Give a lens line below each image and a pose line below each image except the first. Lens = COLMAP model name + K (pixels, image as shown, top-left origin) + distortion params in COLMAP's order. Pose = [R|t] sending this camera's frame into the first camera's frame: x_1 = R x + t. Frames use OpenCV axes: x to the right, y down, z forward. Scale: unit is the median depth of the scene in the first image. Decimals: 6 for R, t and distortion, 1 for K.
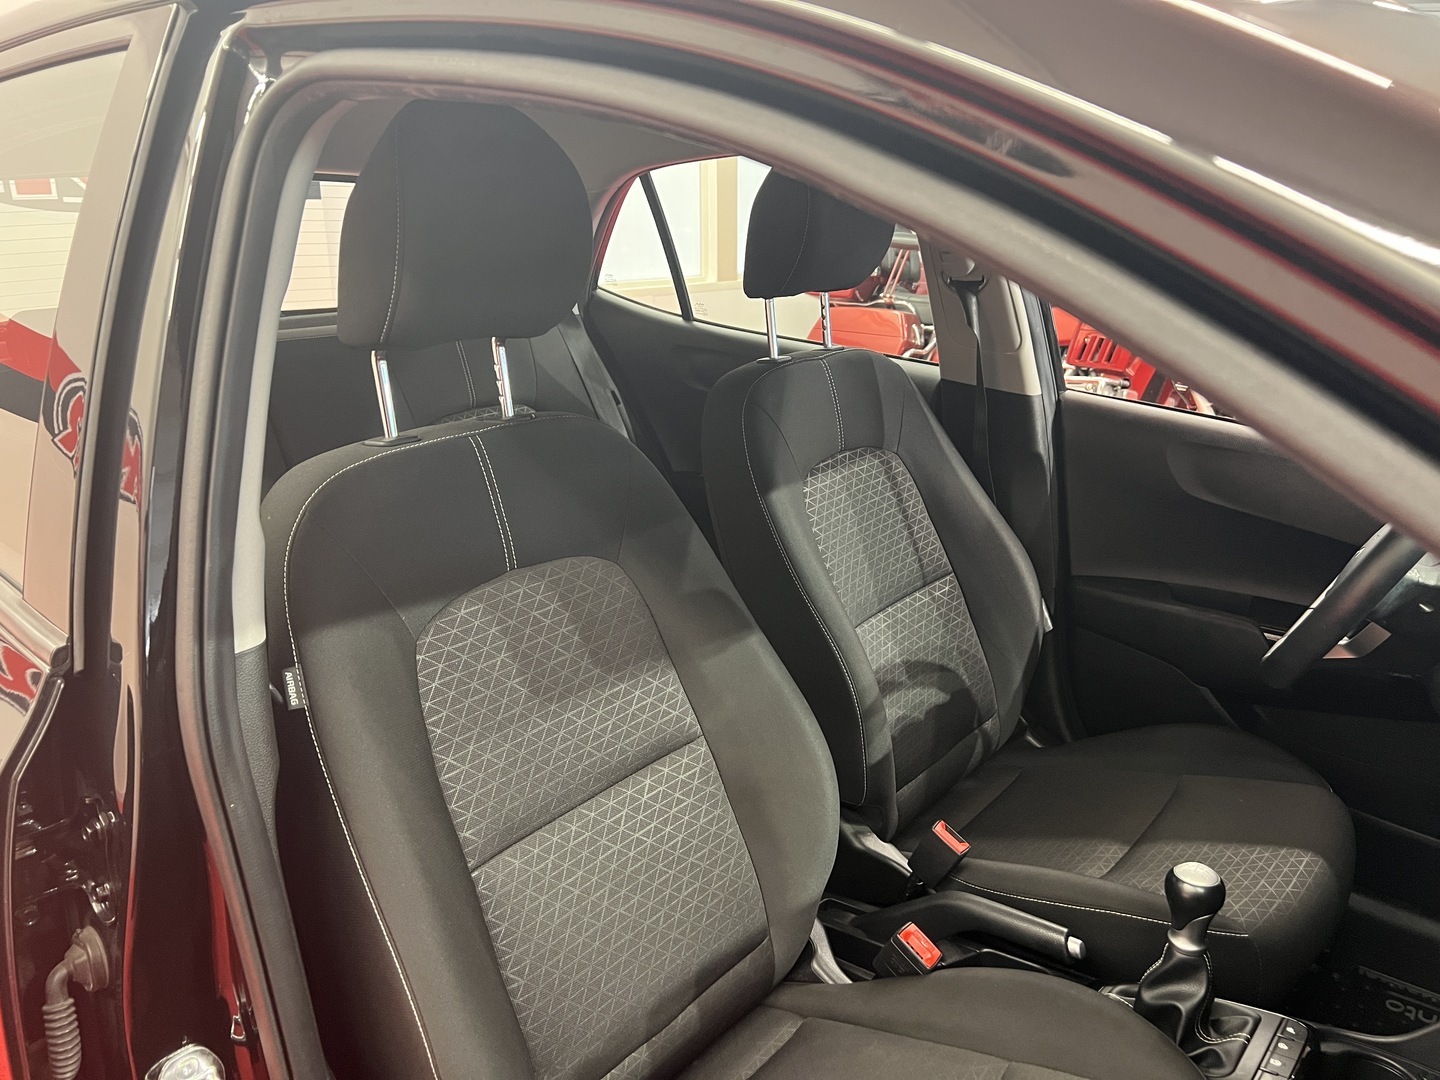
lens RADIAL K [[1086.9, 0, 720.0], [0, 1086.9, 540.0], [0, 0, 1]] dist [0.005522, -0.000102]
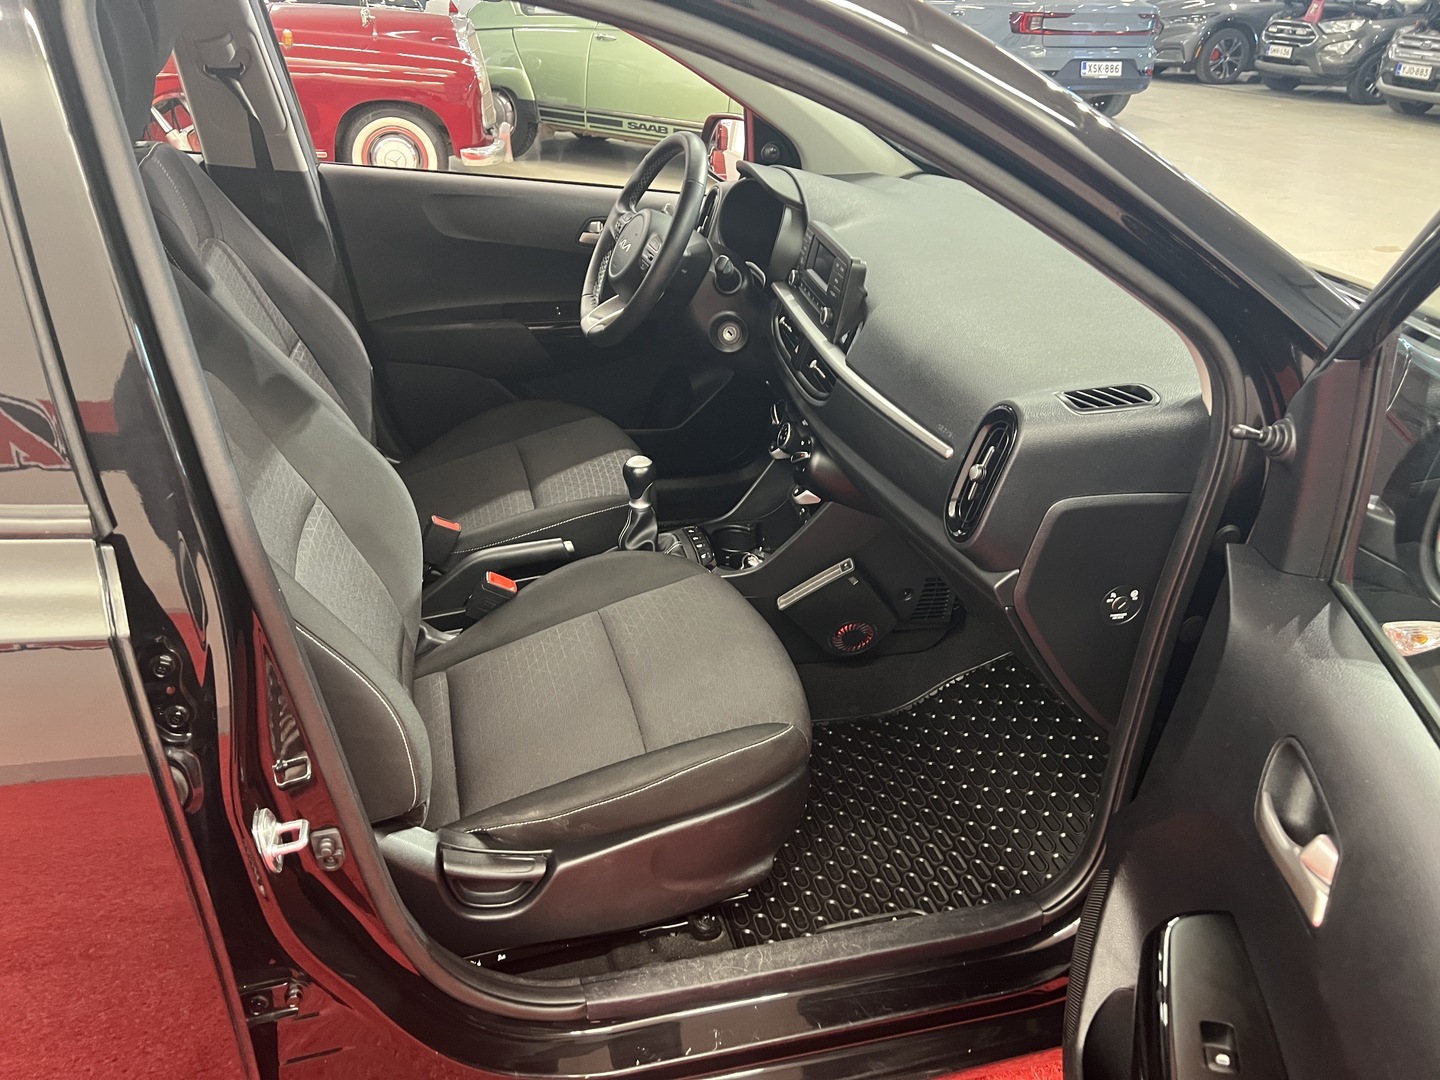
lens RADIAL K [[1086.9, 0, 720.0], [0, 1086.9, 540.0], [0, 0, 1]] dist [0.005522, -0.000102]
pose [[0.581714, -0.367306, 0.725737, -0.623420], [0.206850, 0.929704, 0.304736, -0.044948], [-0.786652, -0.027151, 0.616799, -0.081737]]
